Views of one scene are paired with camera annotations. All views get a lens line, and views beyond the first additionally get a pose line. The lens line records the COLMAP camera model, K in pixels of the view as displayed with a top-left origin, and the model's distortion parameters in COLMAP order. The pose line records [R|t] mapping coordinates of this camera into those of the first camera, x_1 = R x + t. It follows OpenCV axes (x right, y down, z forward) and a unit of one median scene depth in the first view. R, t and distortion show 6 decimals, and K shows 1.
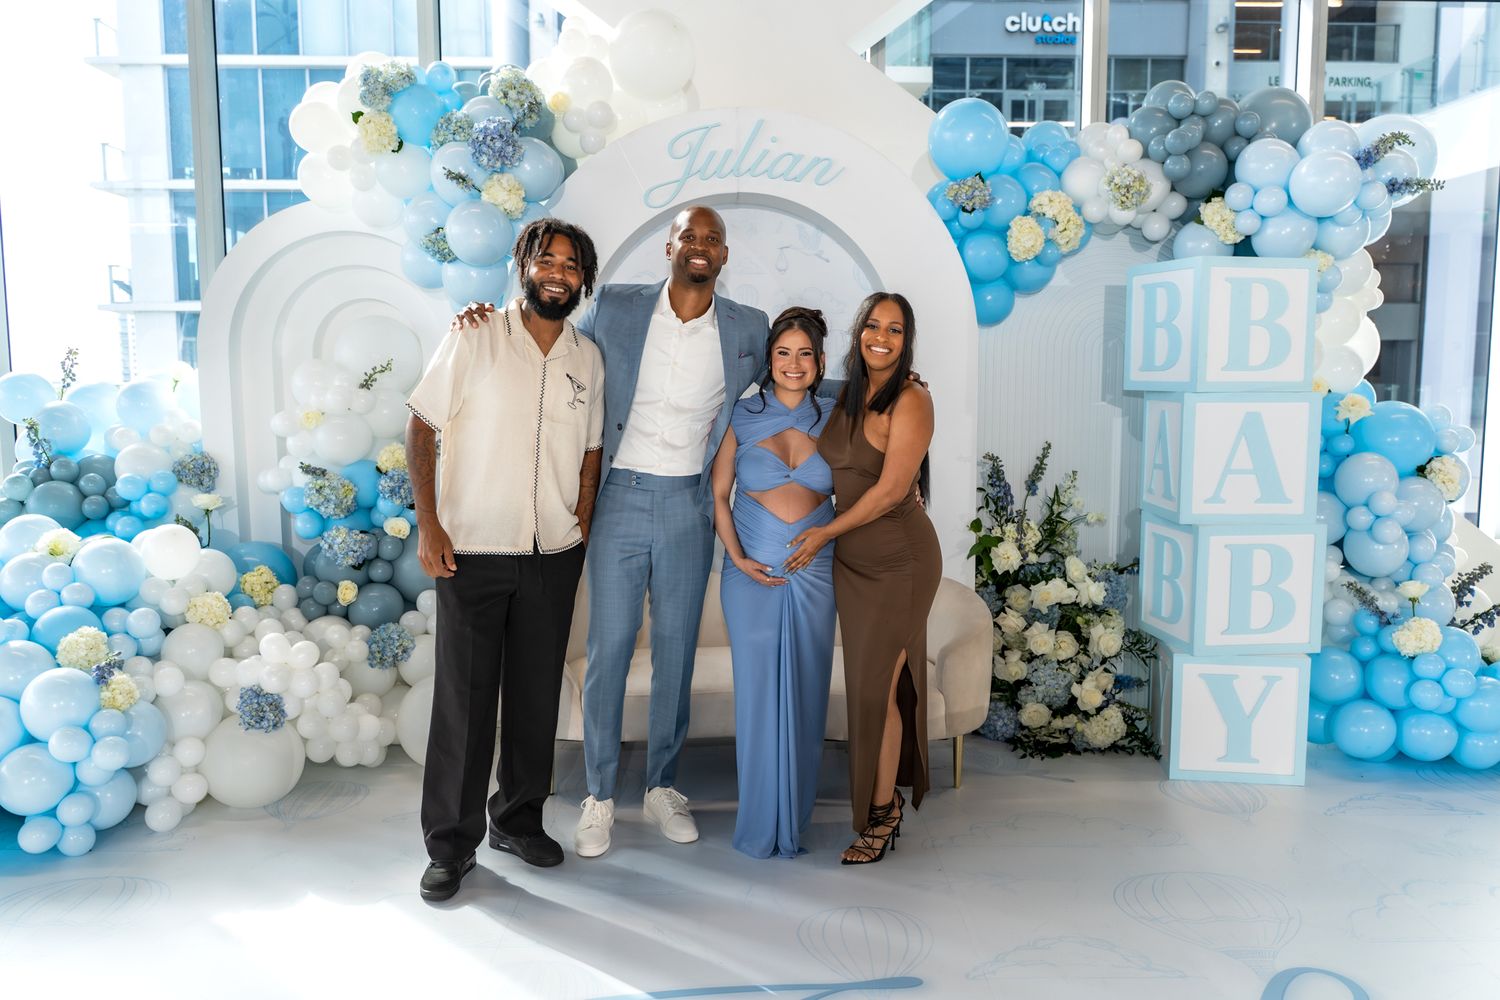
lens RADIAL K [[1178.2, 0, 750.0], [0, 1178.2, 500.0], [0, 0, 1]] dist [-0.002174, 0.000895]
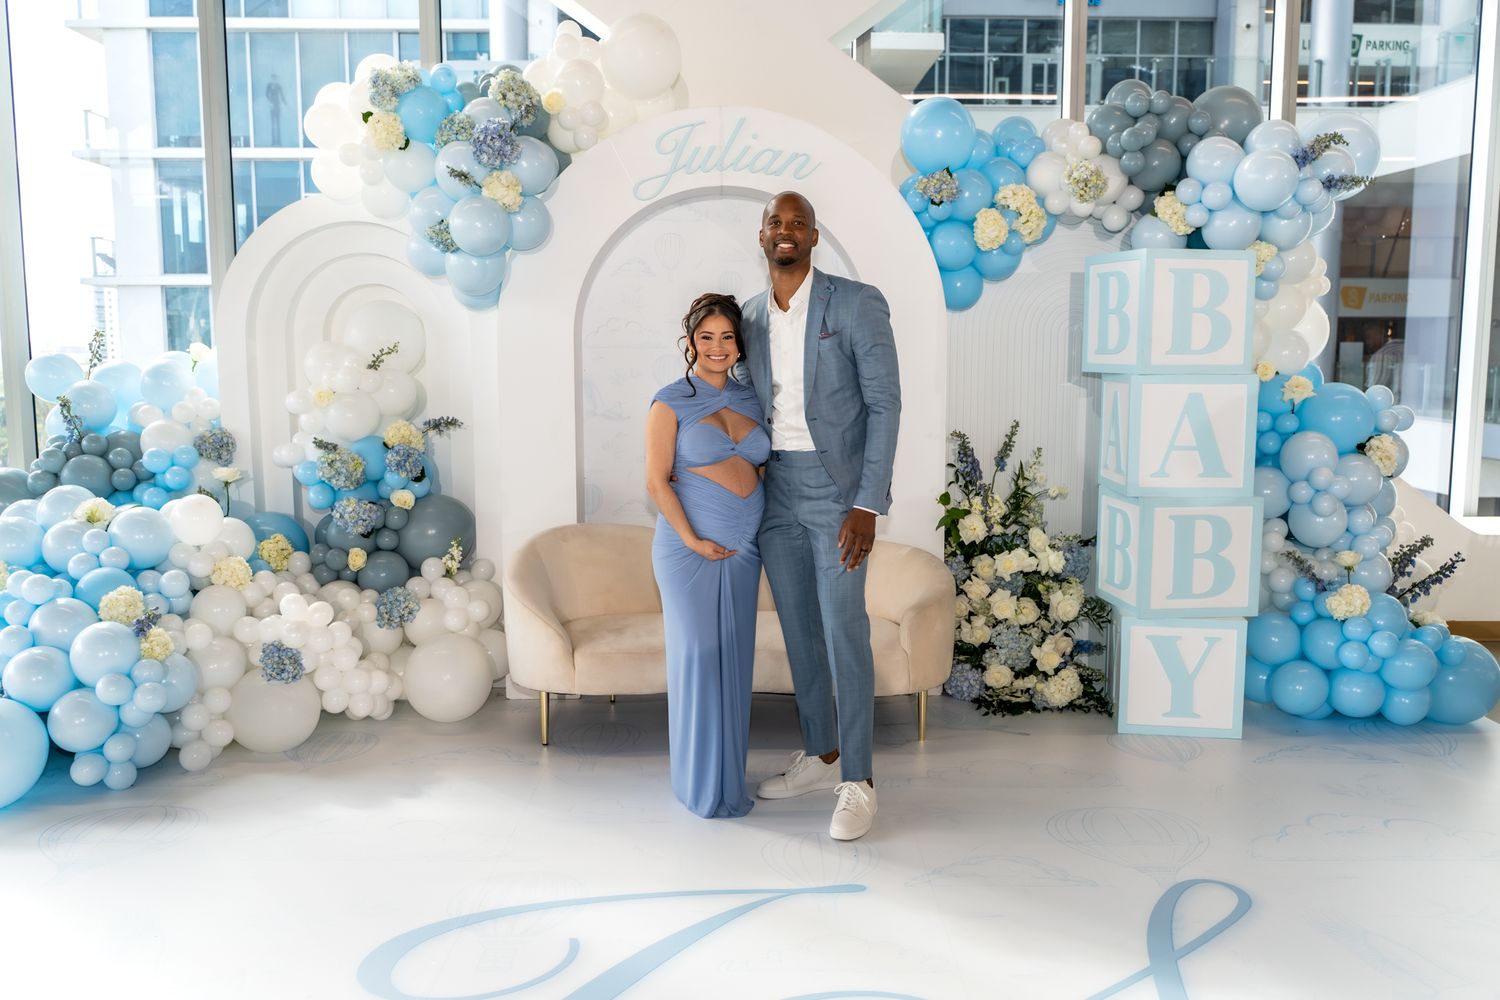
lens RADIAL K [[1253.8, 0, 750.0], [0, 1253.8, 500.0], [0, 0, 1]] dist [-0.008839, -0.003318]
pose [[0.999955, 0.002809, -0.009050, 0.026997], [-0.002695, 0.999918, 0.012537, 0.009400], [0.009085, -0.012512, 0.999880, -0.139344]]
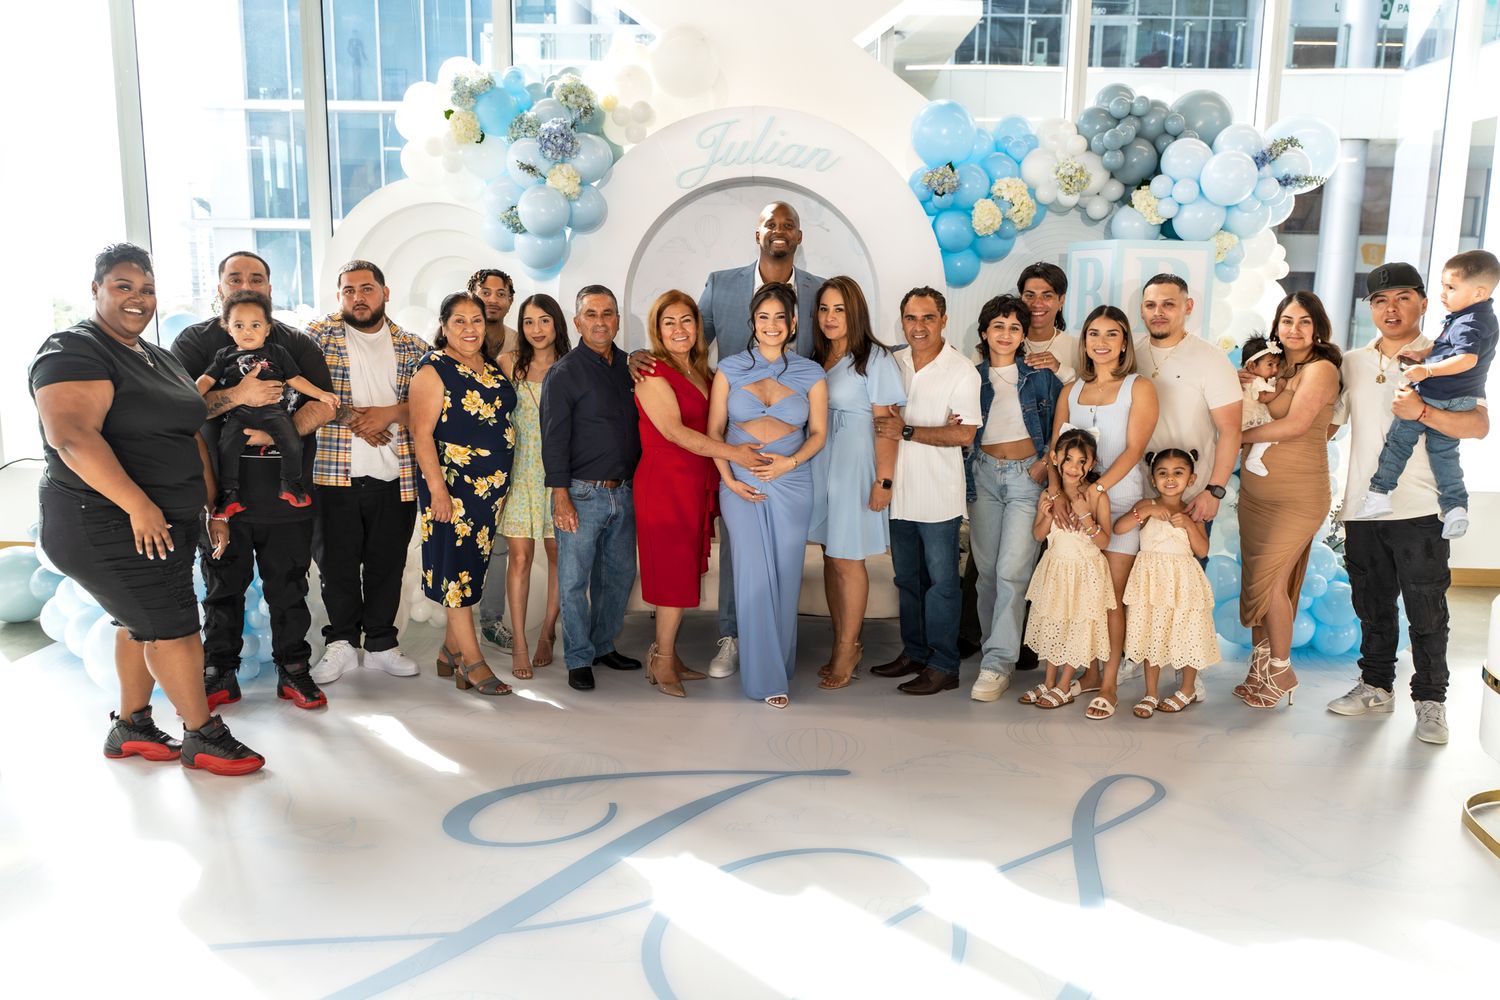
lens RADIAL K [[1178.2, 0, 750.0], [0, 1178.2, 500.0], [0, 0, 1]] dist [-0.002174, 0.000895]
pose [[0.998618, 0.024416, -0.046540, 0.052763], [-0.021180, 0.997406, 0.068794, -0.008355], [0.048099, -0.067713, 0.996545, -0.250318]]
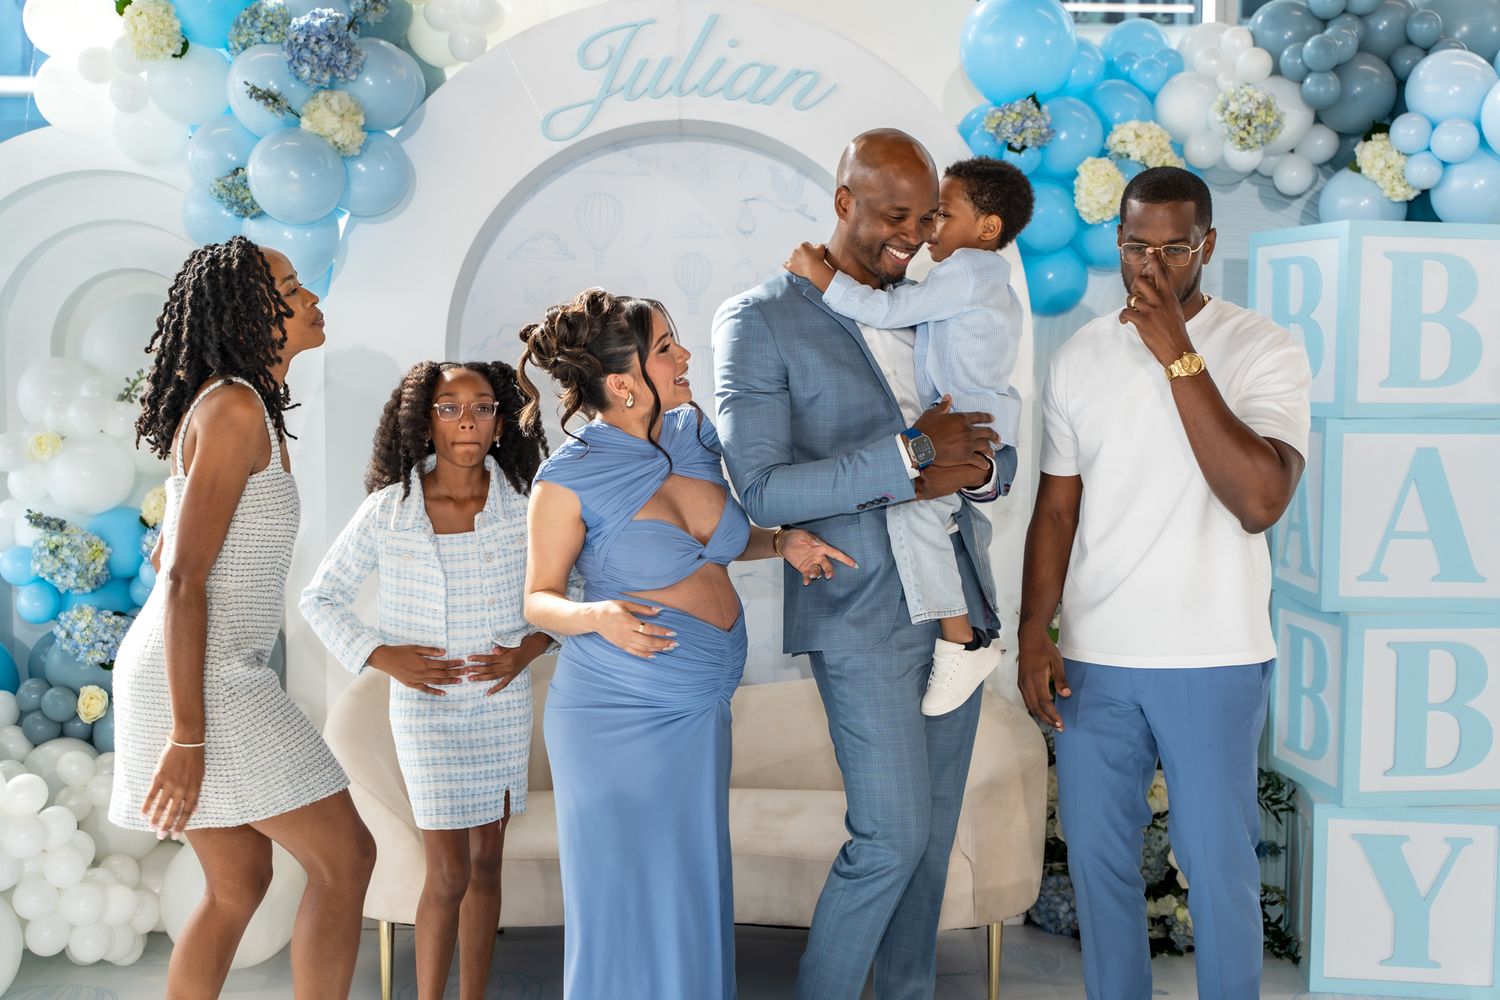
lens RADIAL K [[1846.1, 0, 750.0], [0, 1846.1, 500.0], [0, 0, 1]] dist [0.001173, -0.026412]
pose [[0.999953, 0.008729, 0.004126, 0.028148], [-0.008552, 0.999115, -0.041186, 0.002655], [-0.004482, 0.041149, 0.999143, -0.059083]]
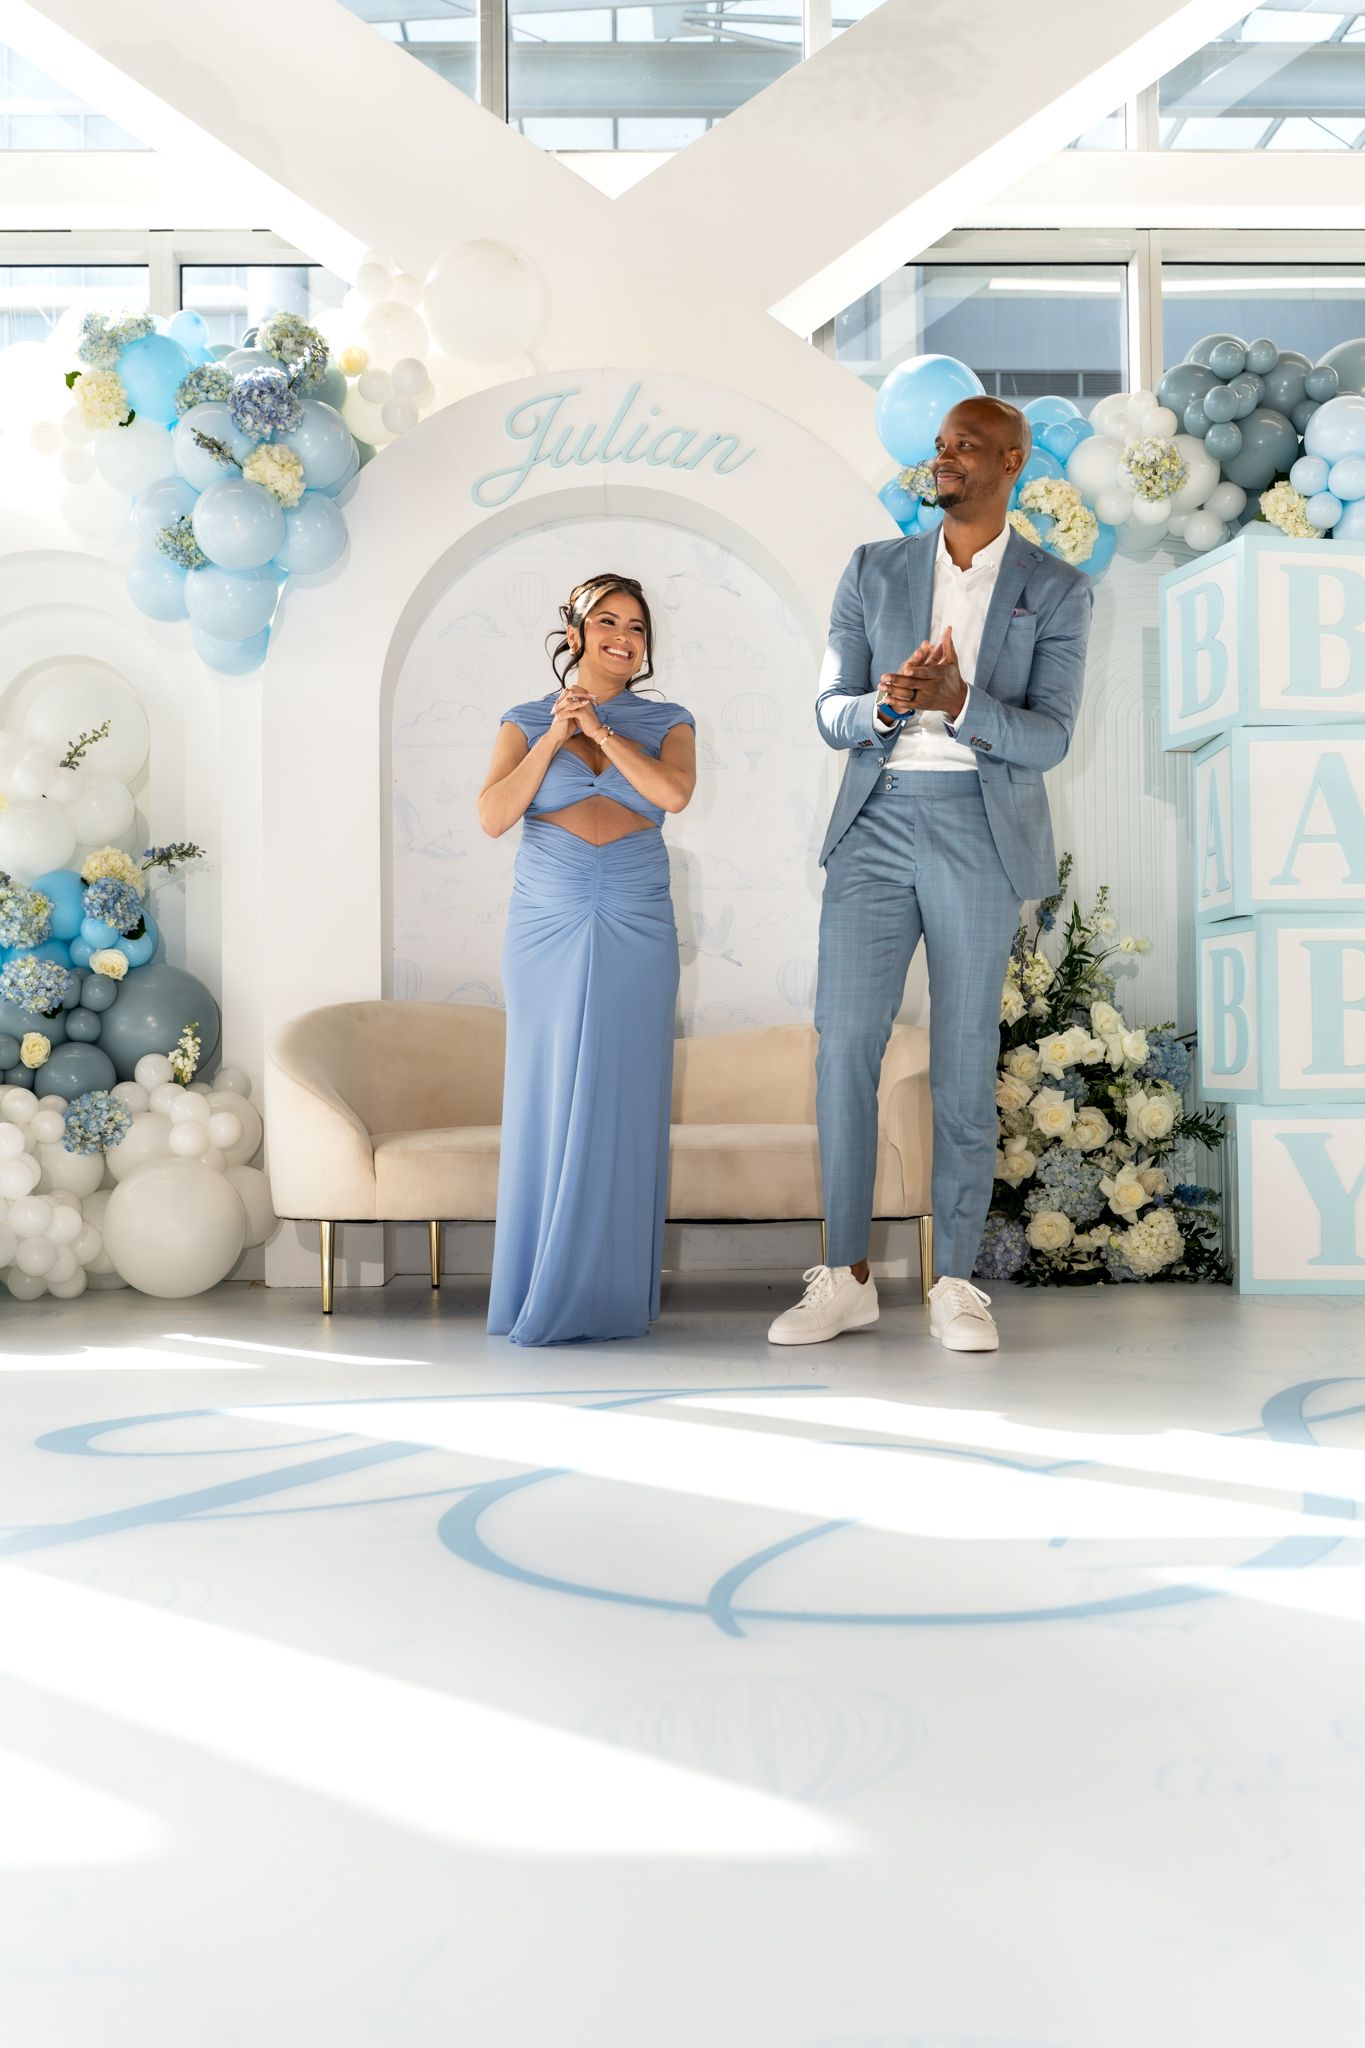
lens RADIAL K [[2106.7, 0, 682.5], [0, 2106.7, 1024.0], [0, 0, 1]] dist [-0.002716, -0.012403]
pose [[0.999948, -0.008227, -0.005948, 0.041260], [0.007395, 0.991688, -0.128457, 0.222645], [0.006956, 0.128406, 0.991697, -0.210988]]
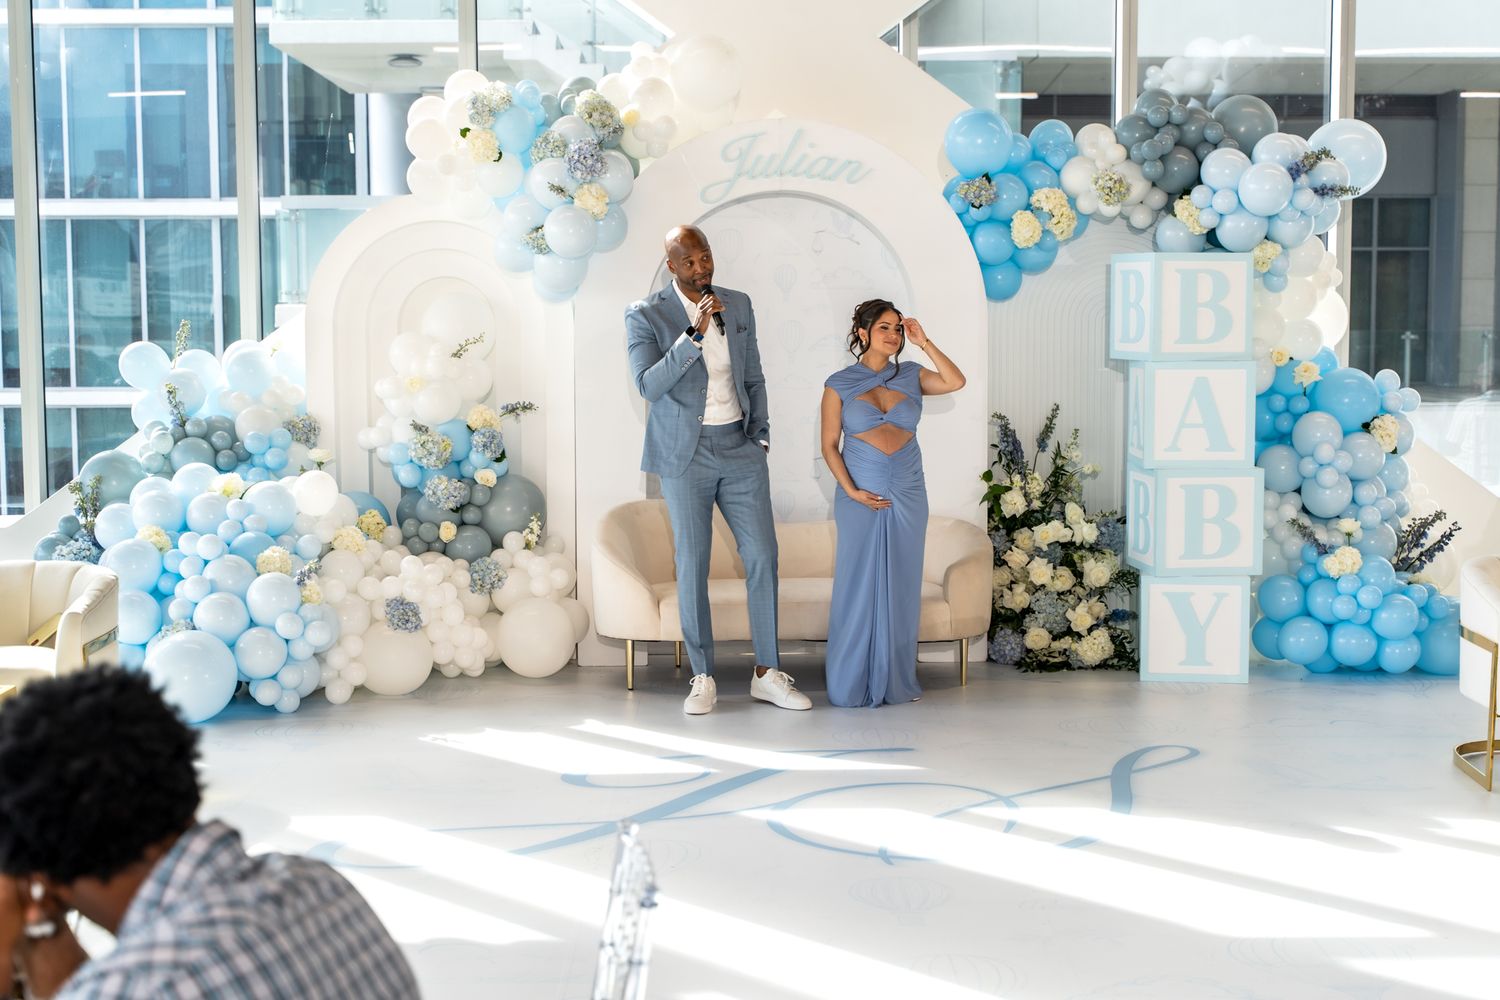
lens RADIAL K [[2154.0, 0, 750.0], [0, 2154.0, 500.0], [0, 0, 1]] dist [0.003049, -0.024025]
pose [[0.999996, -0.001107, 0.002606, -0.046743], [0.001150, 0.999864, -0.016479, 0.082390], [-0.002587, 0.016482, 0.999861, -1.139501]]
